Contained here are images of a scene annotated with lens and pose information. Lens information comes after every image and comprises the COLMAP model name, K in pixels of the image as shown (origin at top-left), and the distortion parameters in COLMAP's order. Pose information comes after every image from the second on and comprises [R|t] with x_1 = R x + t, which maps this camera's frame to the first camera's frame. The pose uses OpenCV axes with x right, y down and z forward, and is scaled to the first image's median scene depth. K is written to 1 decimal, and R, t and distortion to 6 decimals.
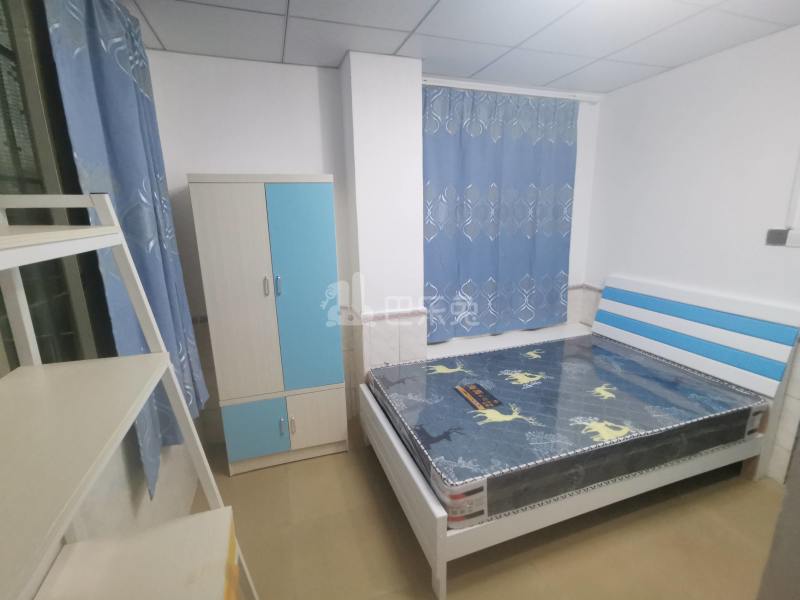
lens RADIAL K [[376.6, 0, 403.9], [0, 376.6, 299.0], [0, 0, 1]] dist [-0.023015, 0.018517]
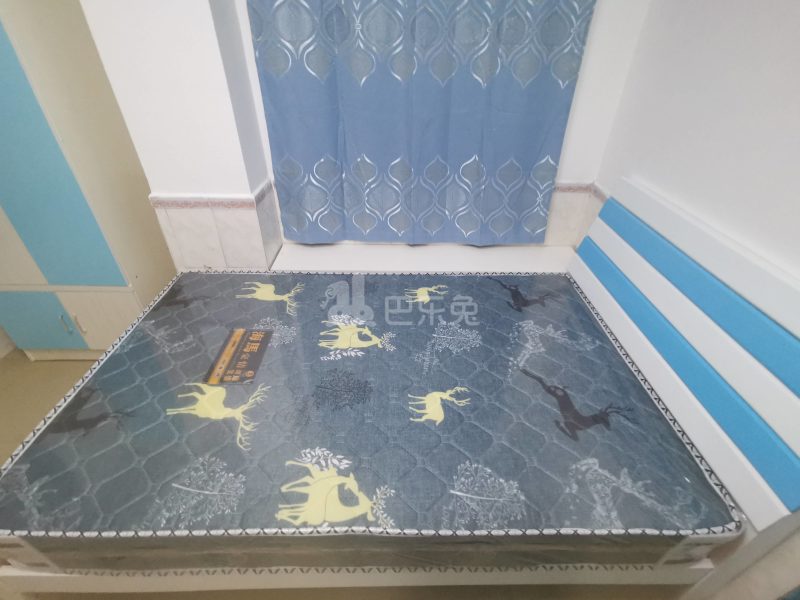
lens RADIAL K [[376.6, 0, 403.9], [0, 376.6, 299.0], [0, 0, 1]] dist [-0.023015, 0.018517]
pose [[0.947414, 0.211530, -0.240130, 0.500894], [-0.104808, 0.914098, 0.391715, -0.096322], [0.302361, -0.345949, 0.888199, 0.454009]]
